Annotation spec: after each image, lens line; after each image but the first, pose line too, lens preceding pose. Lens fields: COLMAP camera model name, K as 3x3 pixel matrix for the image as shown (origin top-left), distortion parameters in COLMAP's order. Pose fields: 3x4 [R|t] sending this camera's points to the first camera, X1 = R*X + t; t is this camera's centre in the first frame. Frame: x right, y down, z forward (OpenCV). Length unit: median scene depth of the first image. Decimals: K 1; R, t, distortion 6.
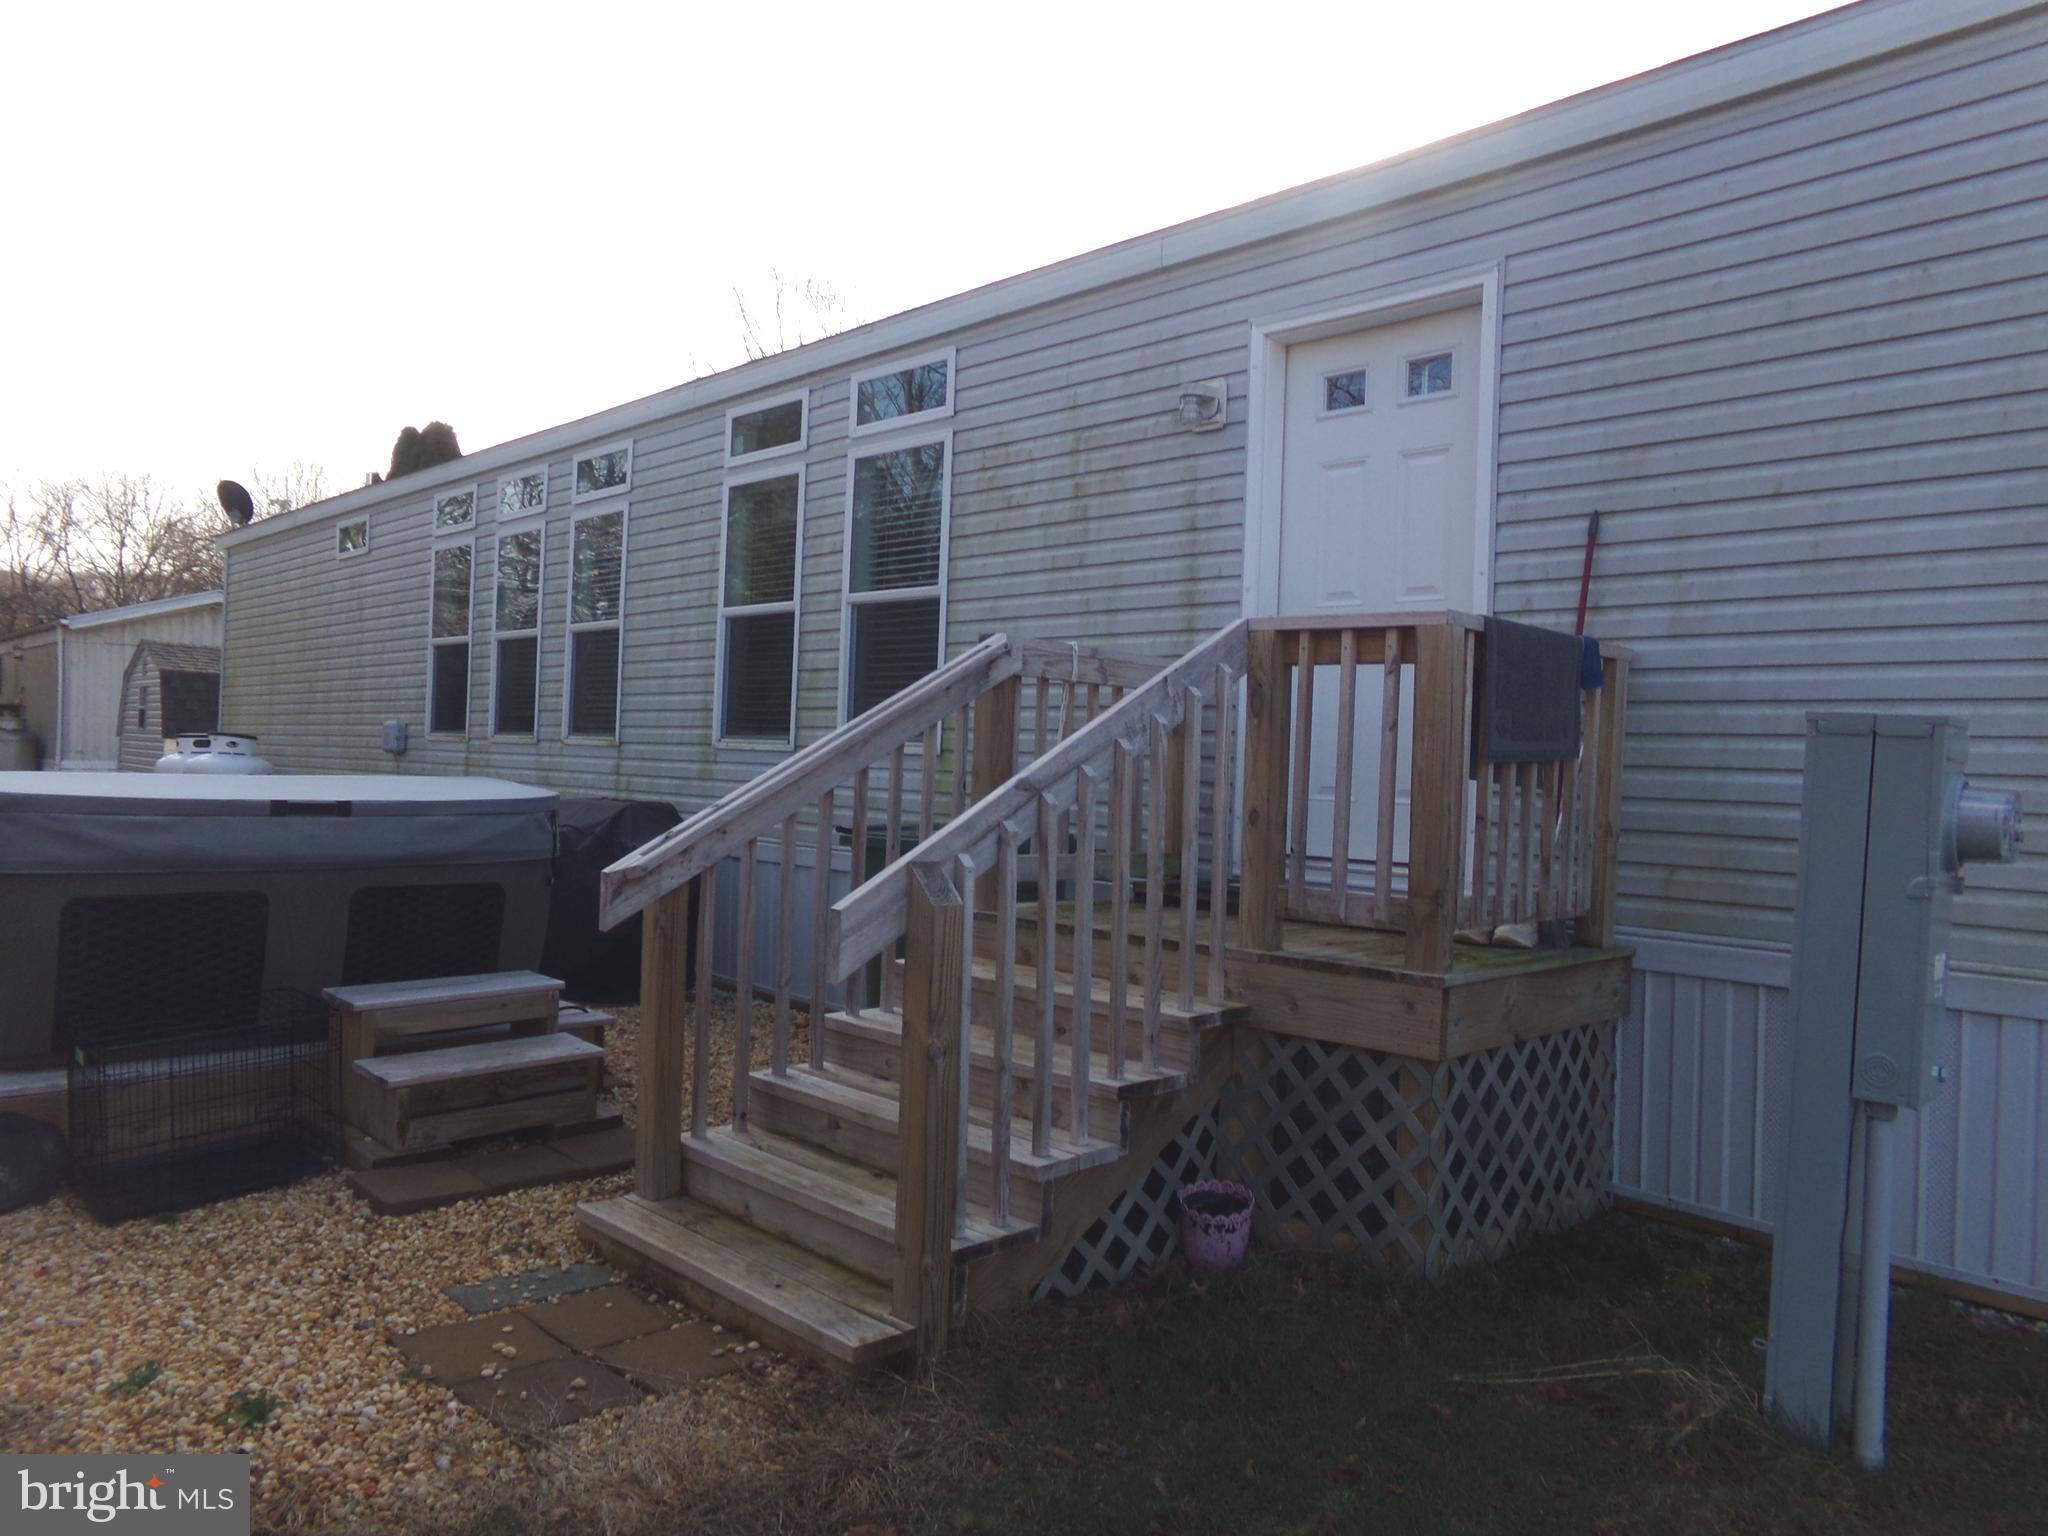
lens RADIAL K [[1424.7, 0, 1033.4], [0, 1424.7, 762.0], [0, 0, 1]] dist [0.021353, 0.008373]
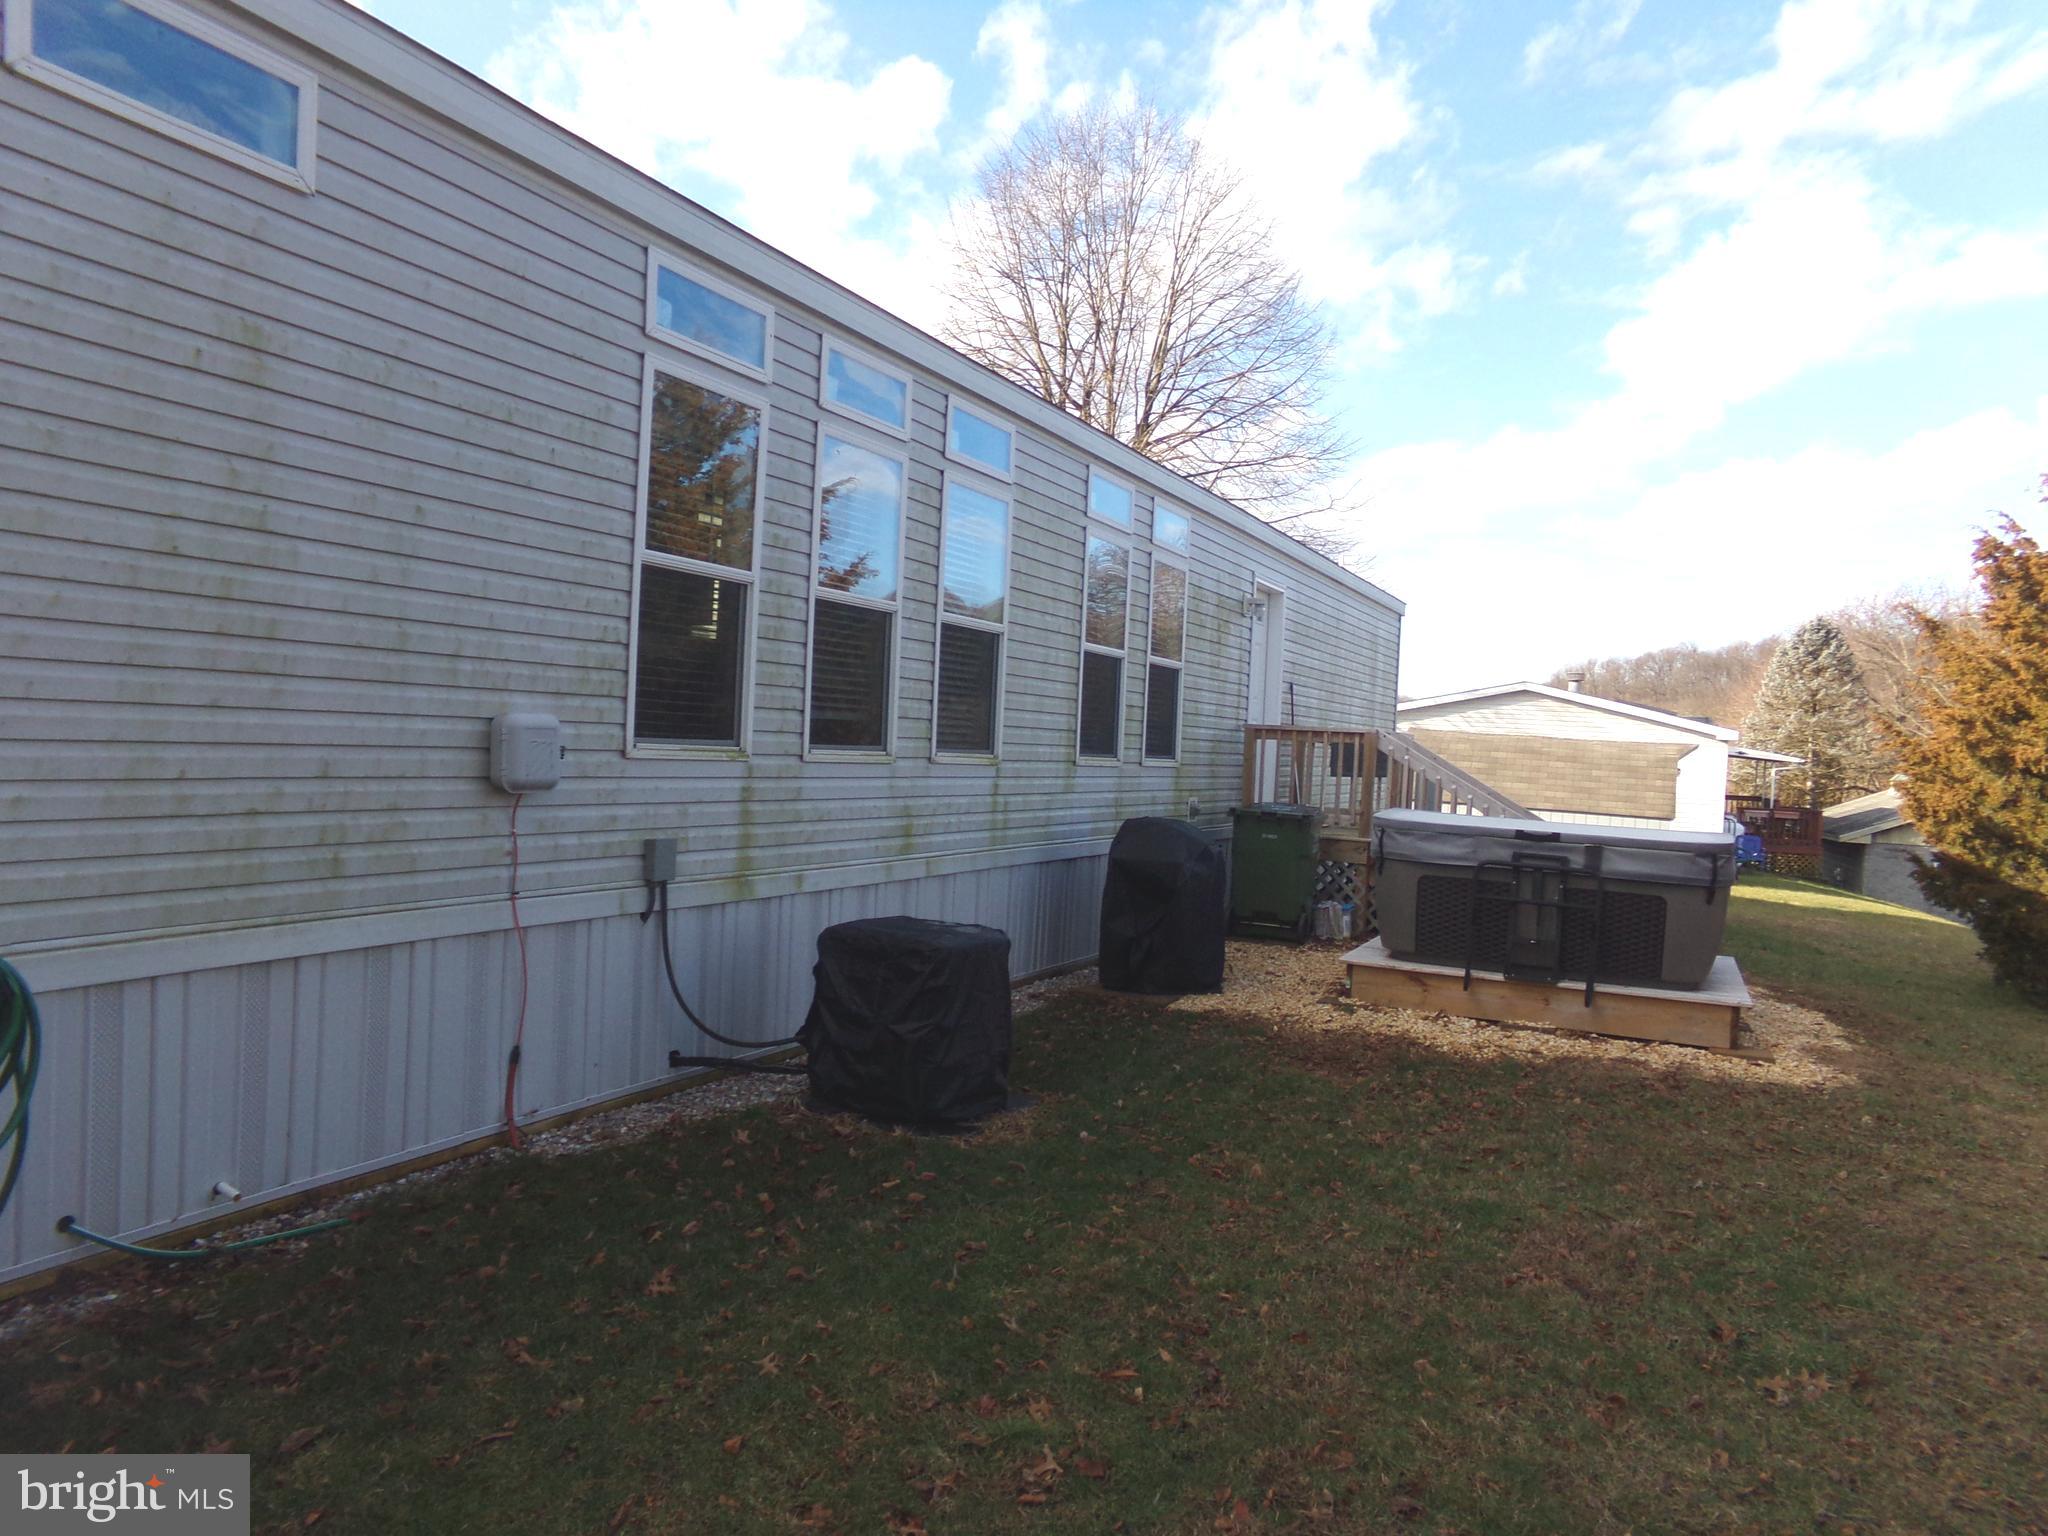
lens RADIAL K [[1424.7, 0, 1027.1], [0, 1424.7, 775.9], [0, 0, 1]] dist [0.021353, 0.008373]
pose [[-0.344242, -0.059790, 0.936975, -1.012762], [-0.042424, 0.997941, 0.048093, -0.042555], [-0.937922, -0.023195, -0.346070, 1.146613]]
